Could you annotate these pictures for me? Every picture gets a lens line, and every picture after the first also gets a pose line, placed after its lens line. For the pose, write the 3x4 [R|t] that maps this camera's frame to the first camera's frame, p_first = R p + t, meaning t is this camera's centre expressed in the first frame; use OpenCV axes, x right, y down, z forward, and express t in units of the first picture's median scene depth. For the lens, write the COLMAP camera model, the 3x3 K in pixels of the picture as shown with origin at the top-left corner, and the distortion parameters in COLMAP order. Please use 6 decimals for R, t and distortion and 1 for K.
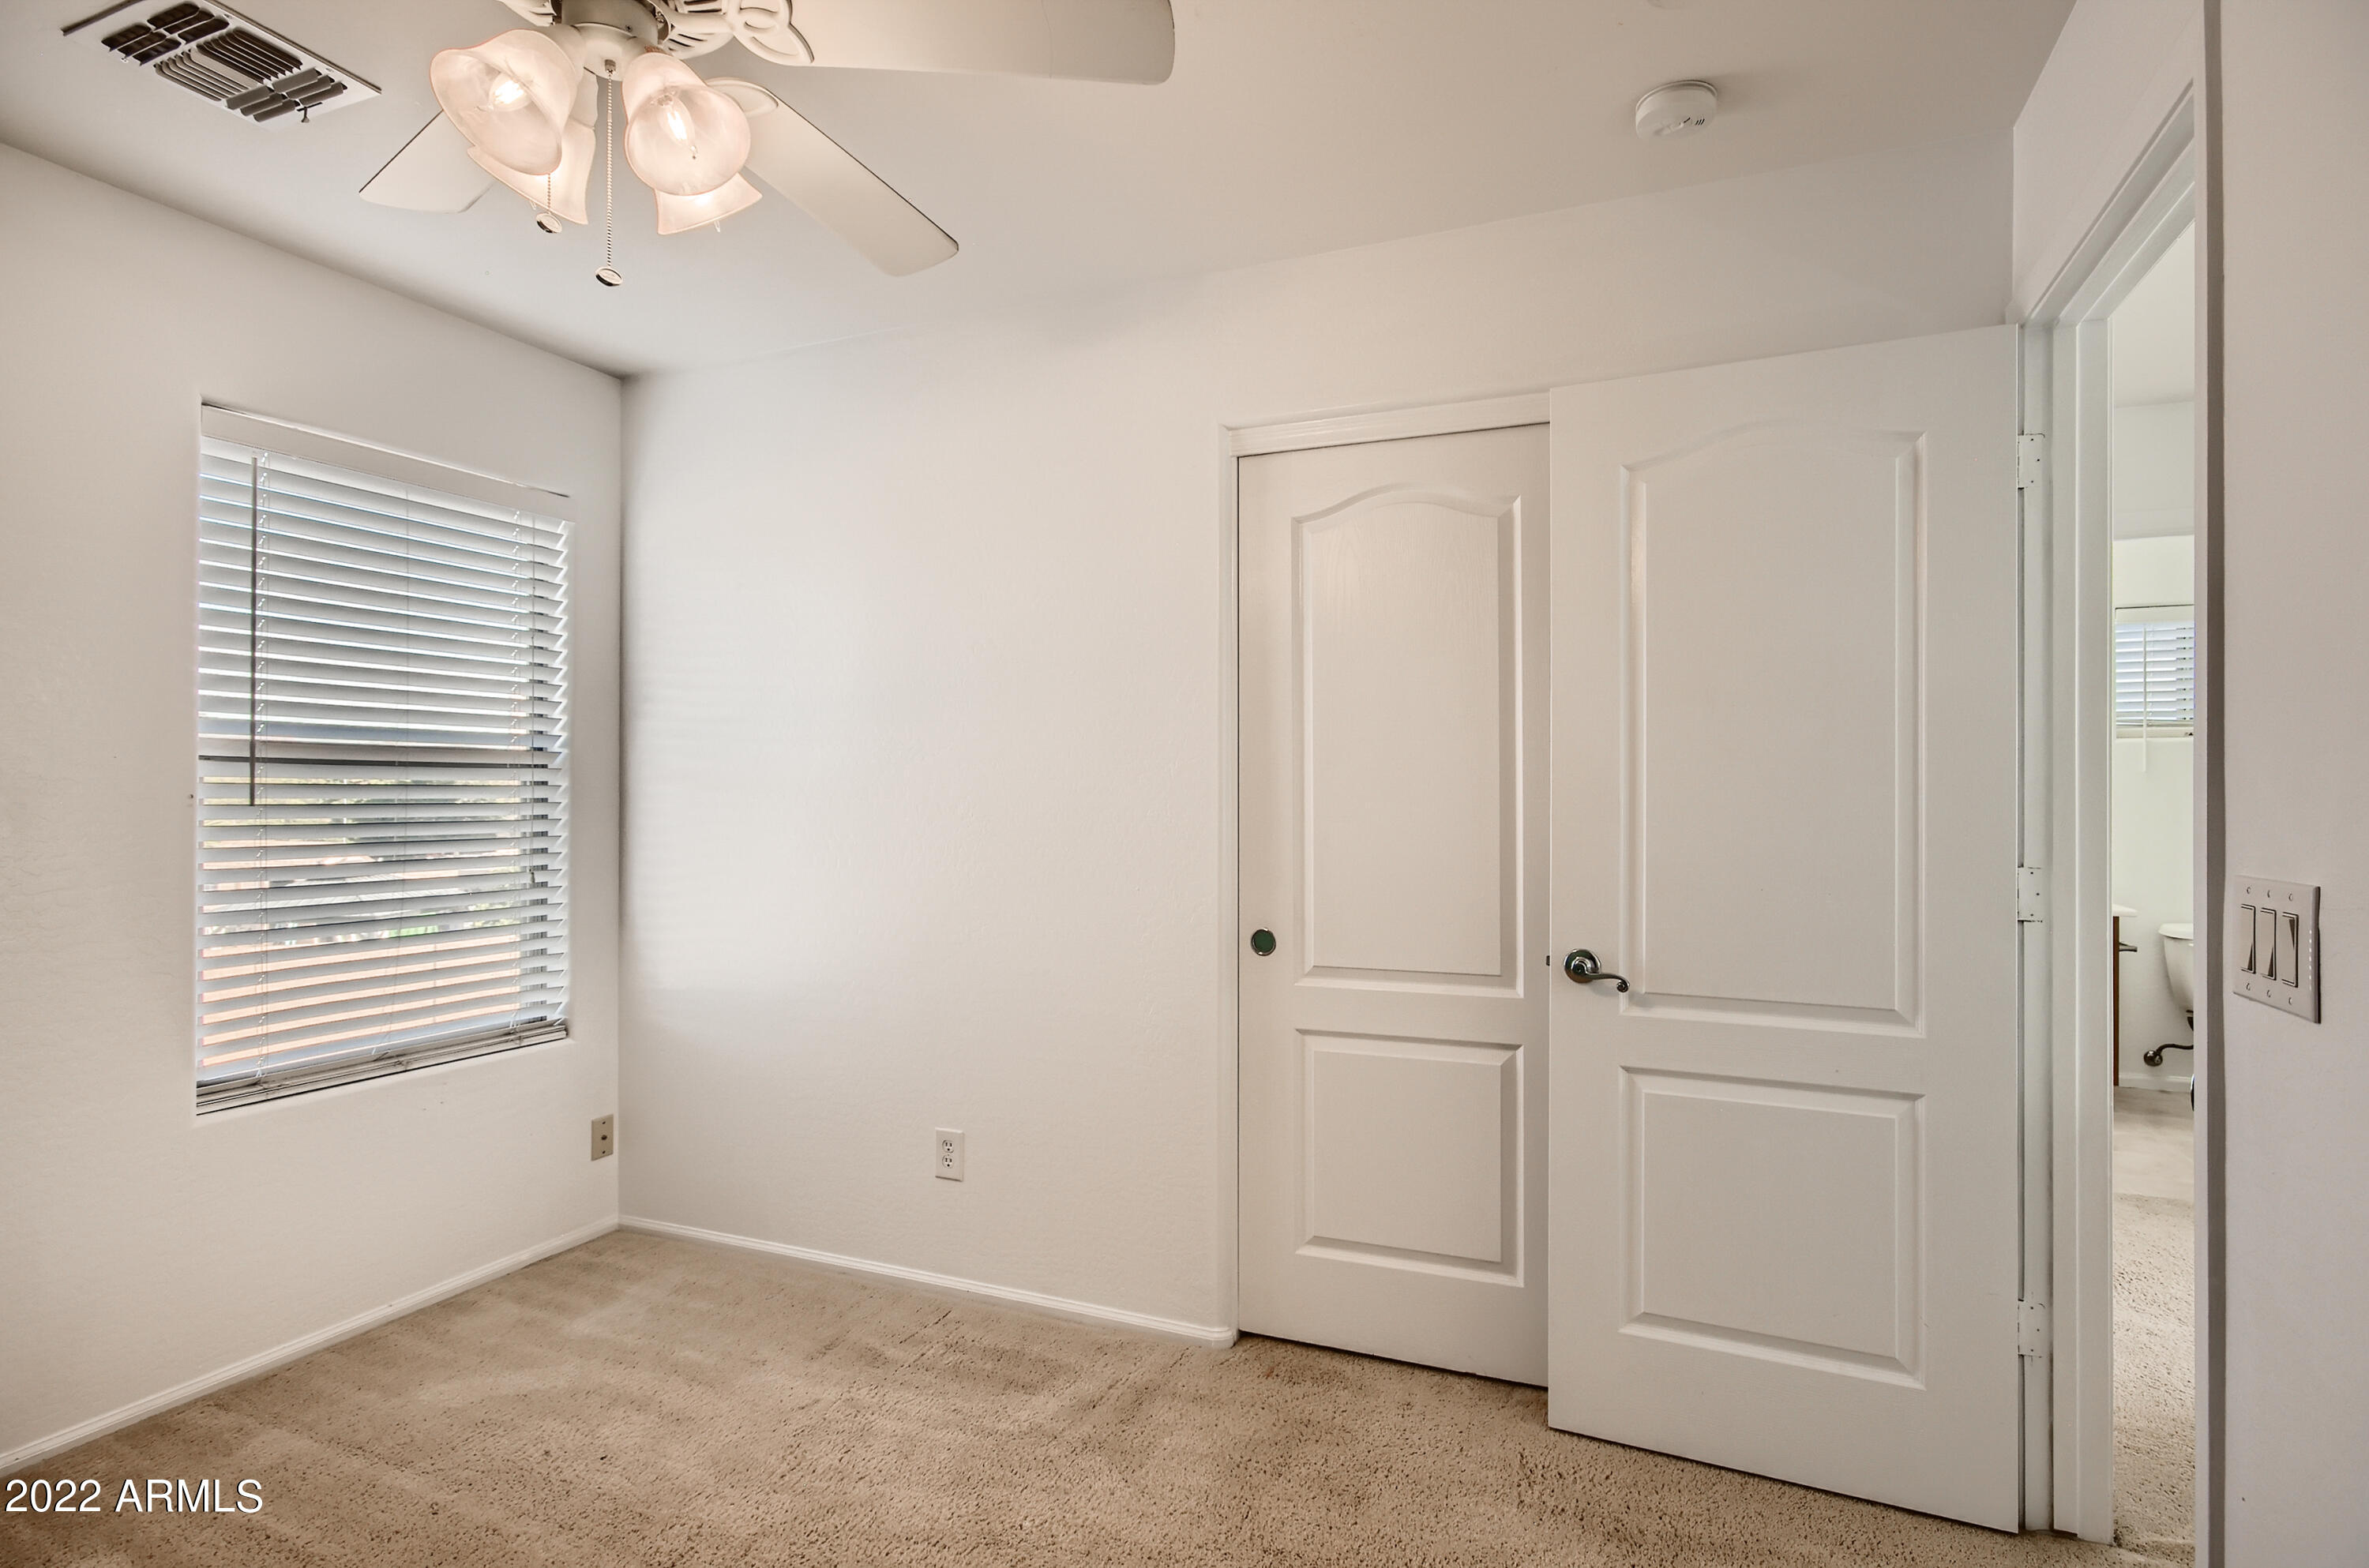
lens RADIAL K [[1205.9, 0, 1185.6], [0, 1205.9, 789.7], [0, 0, 1]] dist [-0.003607, 0.002321]
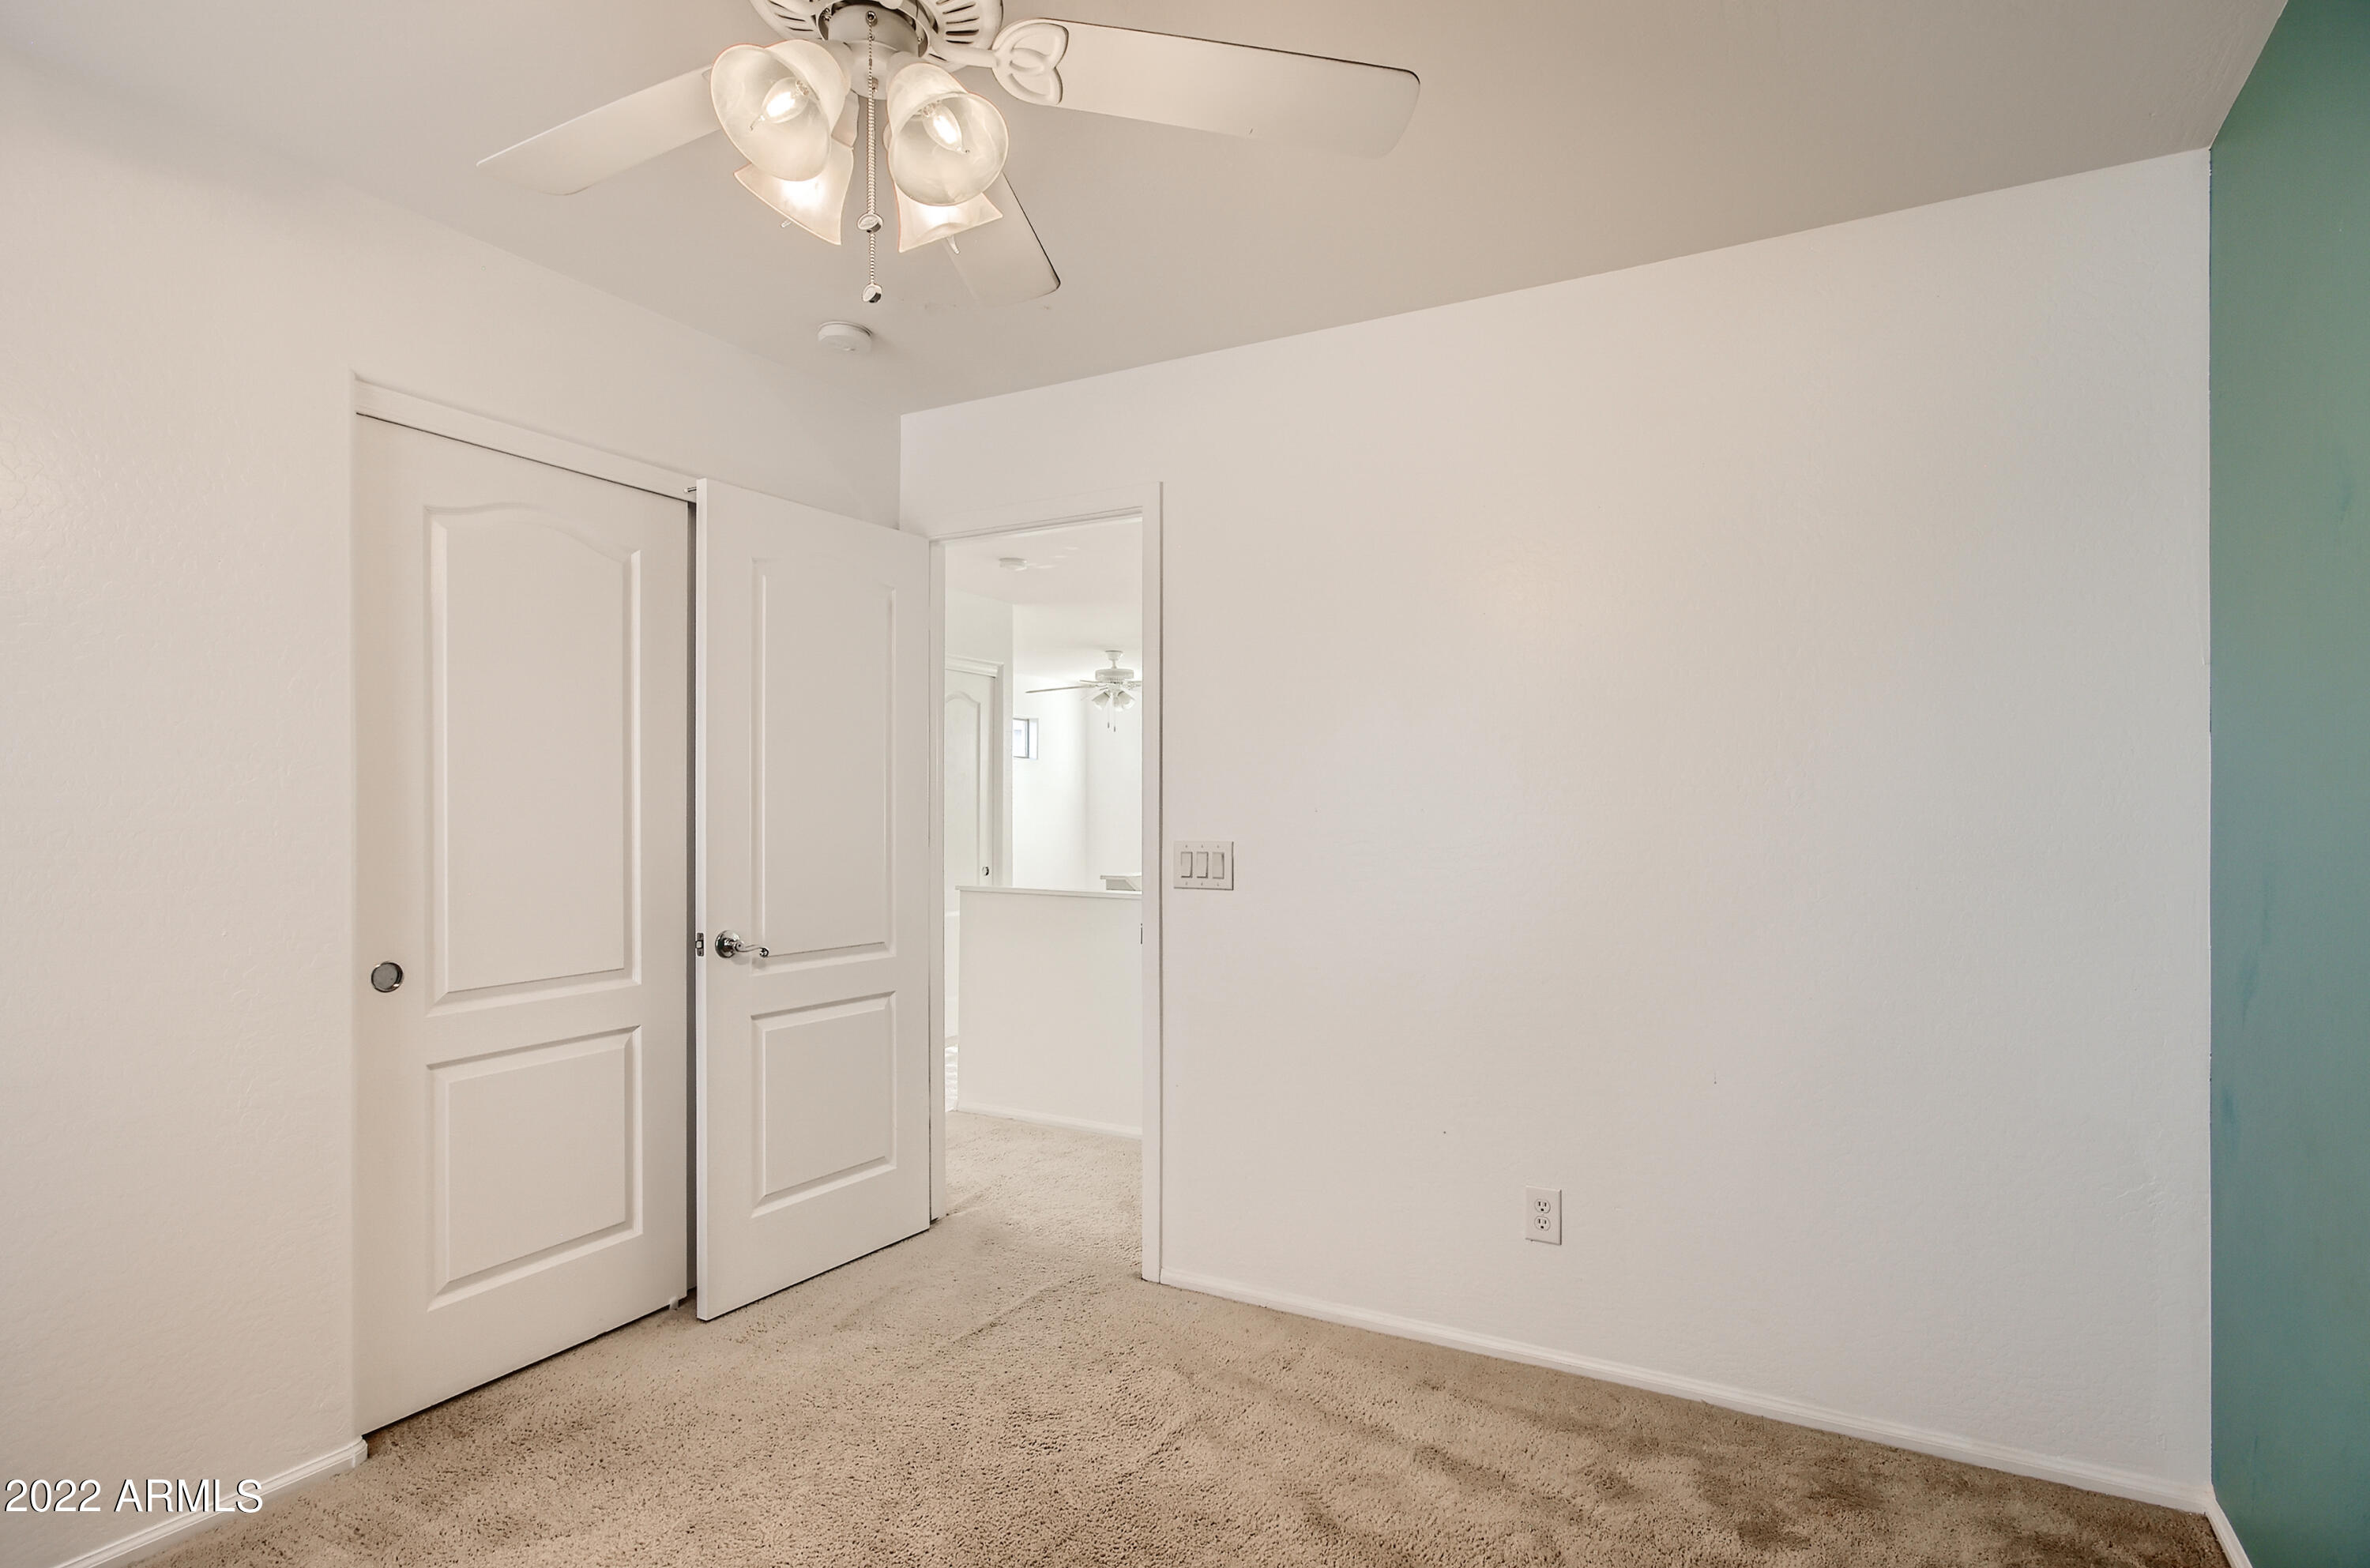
lens RADIAL K [[1206.4, 0, 1186.2], [0, 1206.4, 795.3], [0, 0, 1]] dist [-0.003607, 0.002321]
pose [[0.098904, 0.008662, 0.995059, -0.819154], [-0.004060, 0.999957, -0.008301, -0.001181], [-0.995089, -0.003219, 0.098935, 0.364400]]
